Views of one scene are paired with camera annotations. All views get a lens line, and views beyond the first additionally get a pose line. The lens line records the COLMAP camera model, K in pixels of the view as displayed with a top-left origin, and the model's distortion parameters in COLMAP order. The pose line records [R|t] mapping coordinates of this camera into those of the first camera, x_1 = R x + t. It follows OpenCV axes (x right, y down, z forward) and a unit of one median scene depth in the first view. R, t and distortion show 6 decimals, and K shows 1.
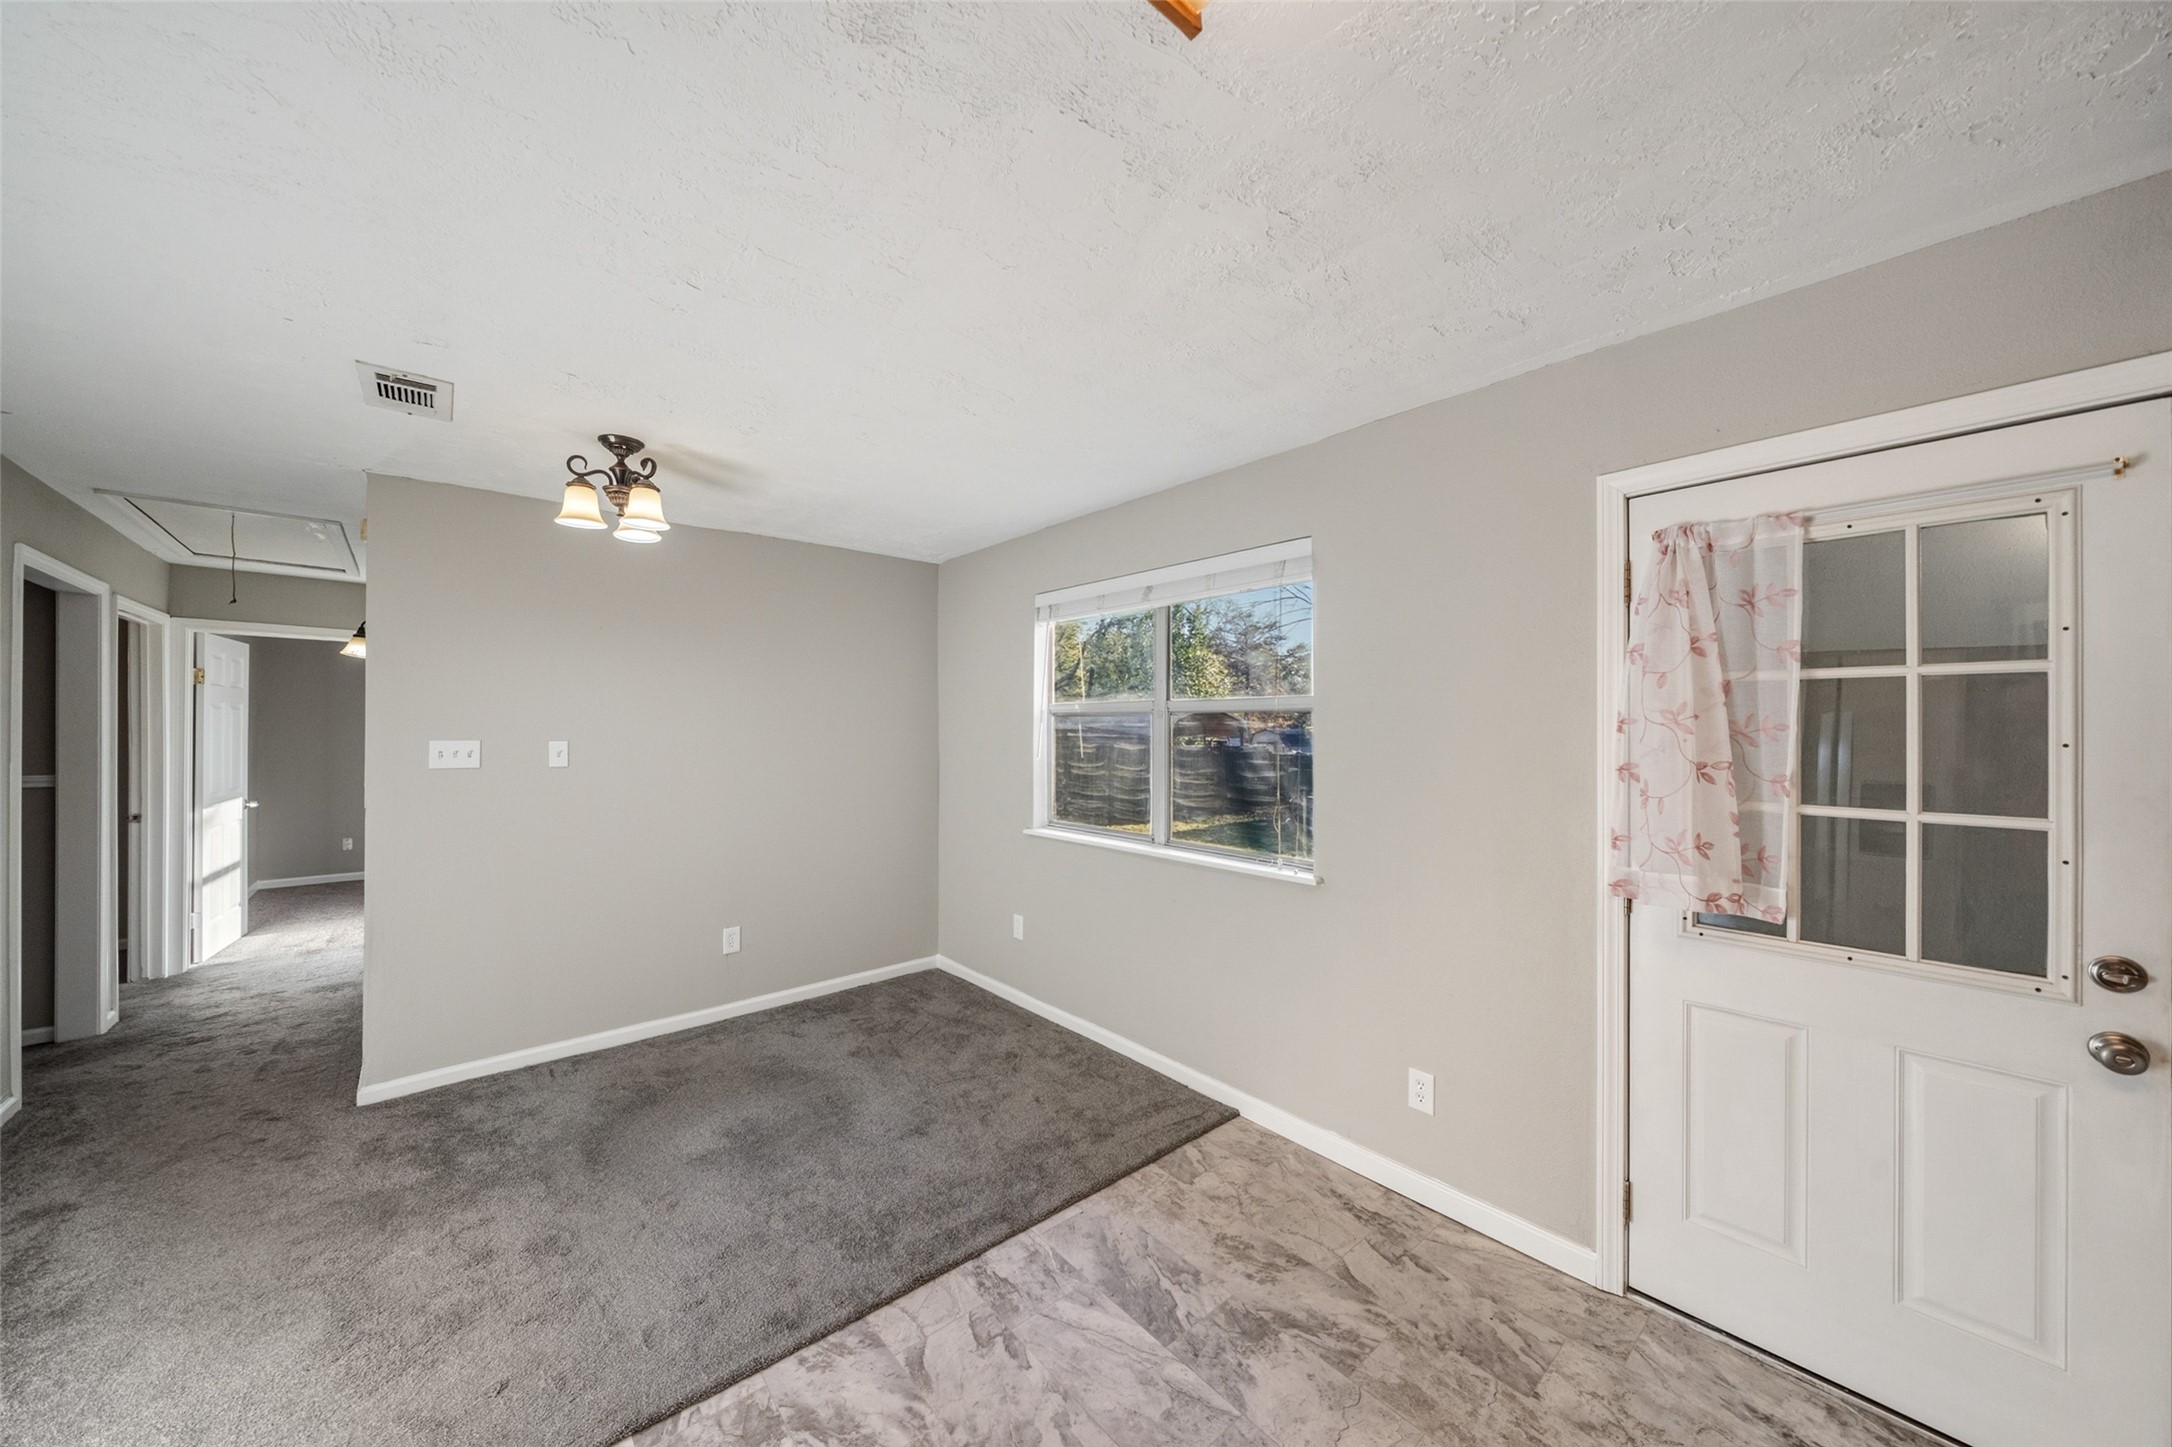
lens RADIAL K [[753.0, 0, 1084.9], [0, 753.0, 732.5], [0, 0, 1]] dist [-0.008593, -0.000010]
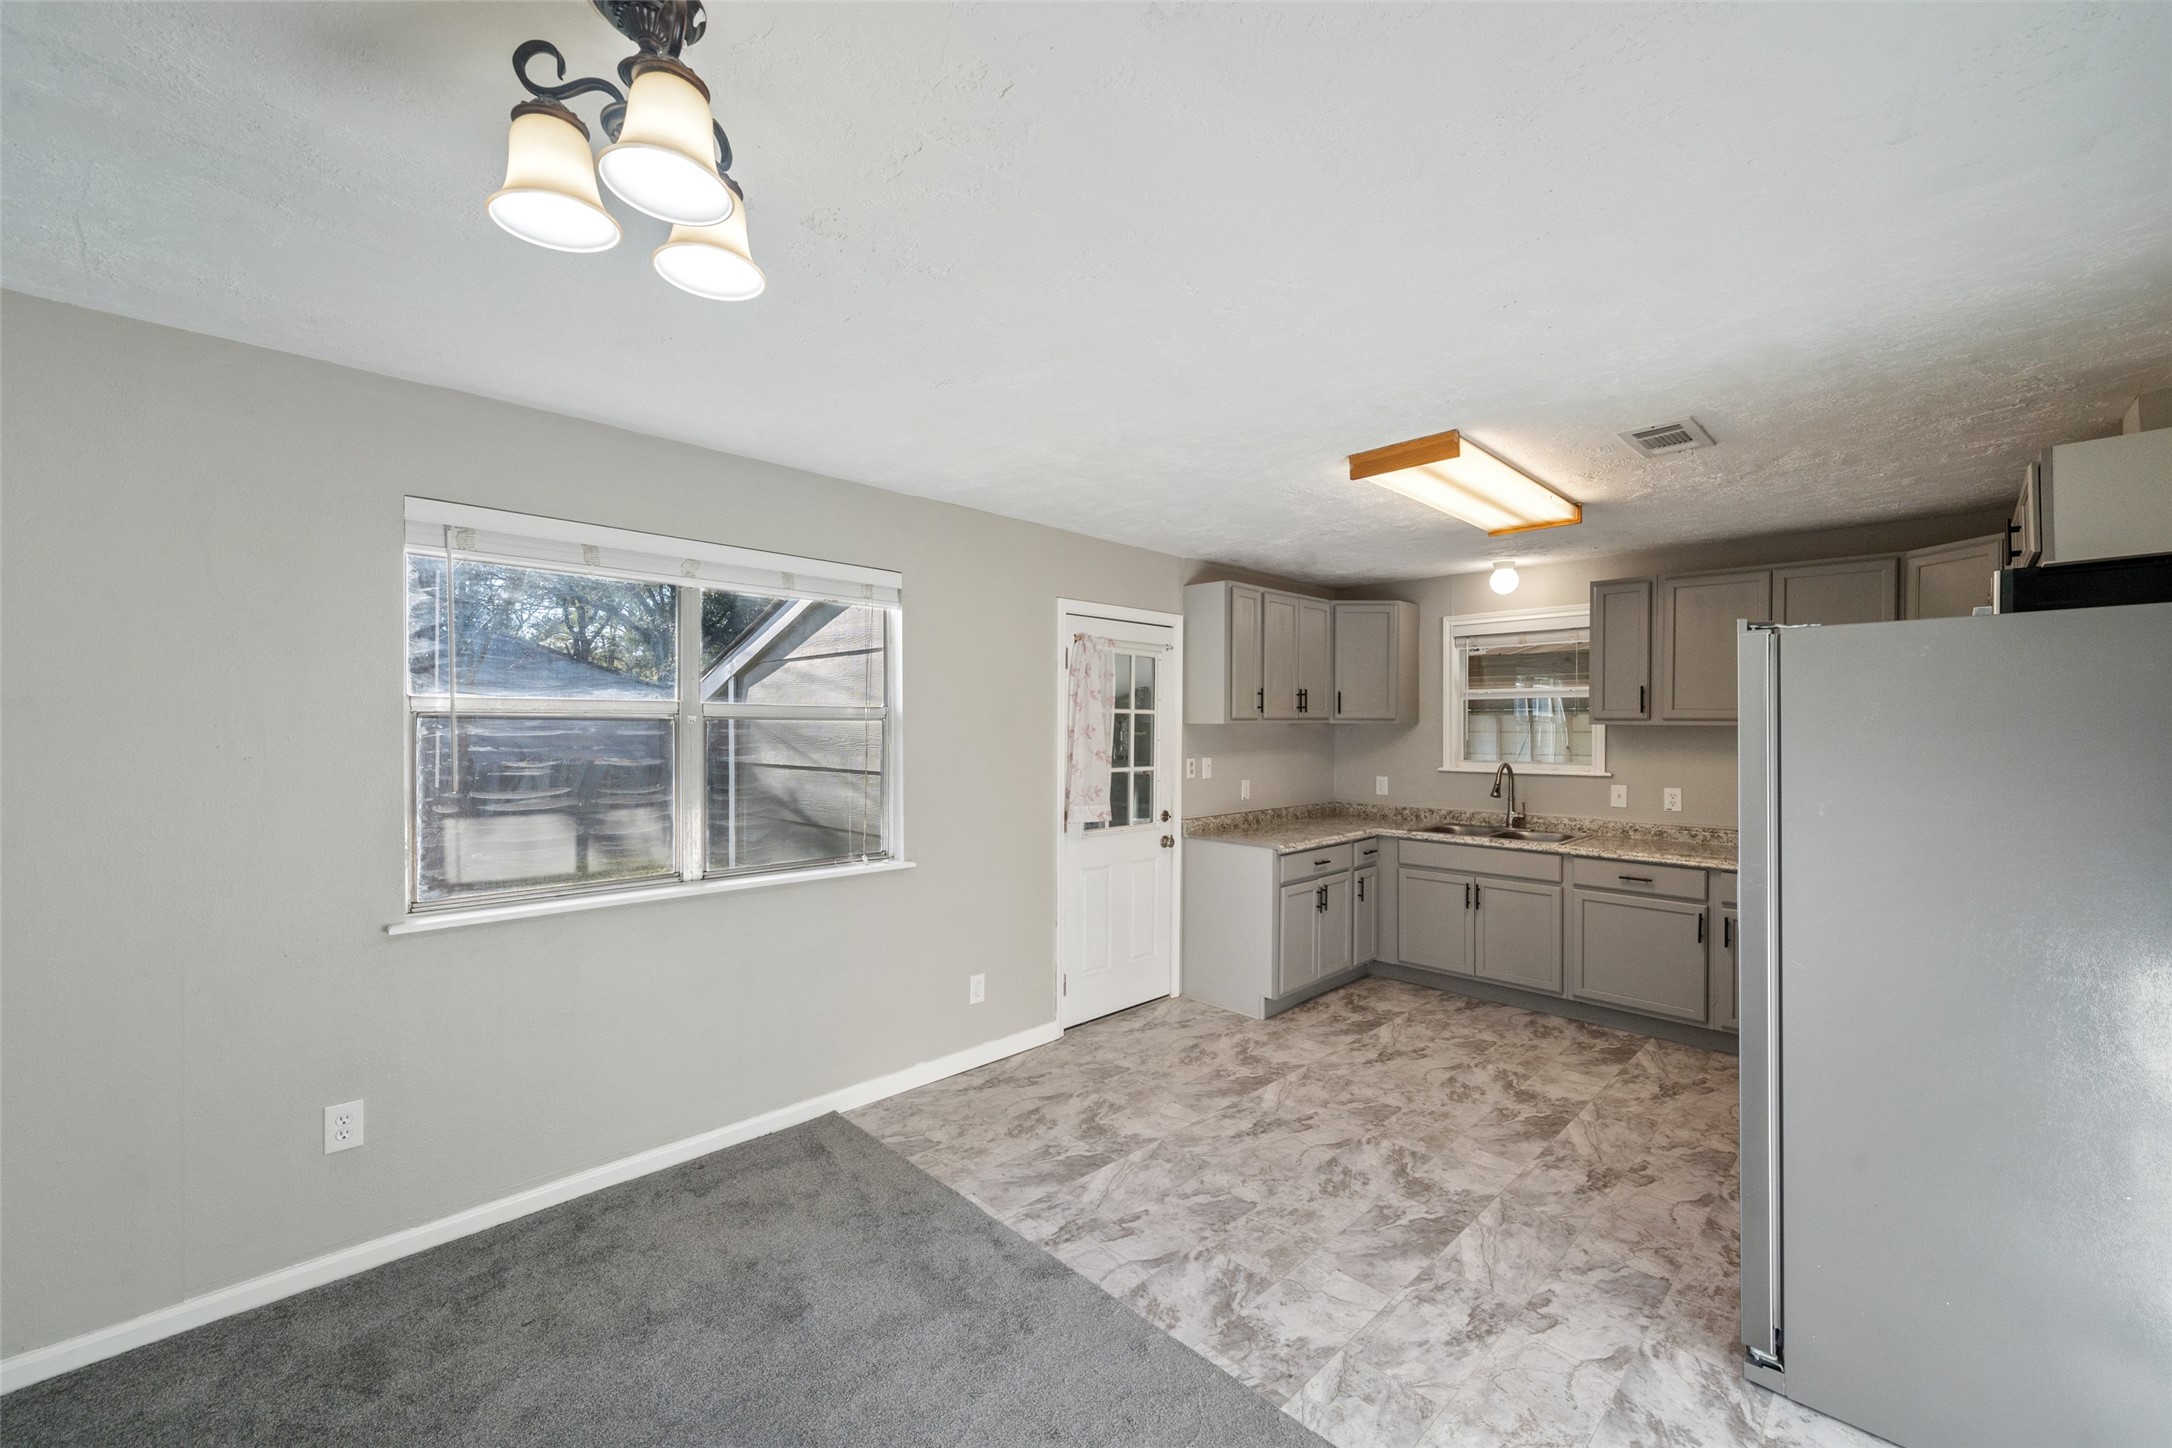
lens RADIAL K [[859.3, 0, 1095.0], [0, 859.3, 734.4], [0, 0, 1]] dist [-0.009662, -0.000178]
pose [[-0.079386, -0.012273, 0.996768, -1.623432], [0.000012, 0.999924, 0.012313, -0.038136], [-0.996844, 0.000990, -0.079380, 1.225415]]
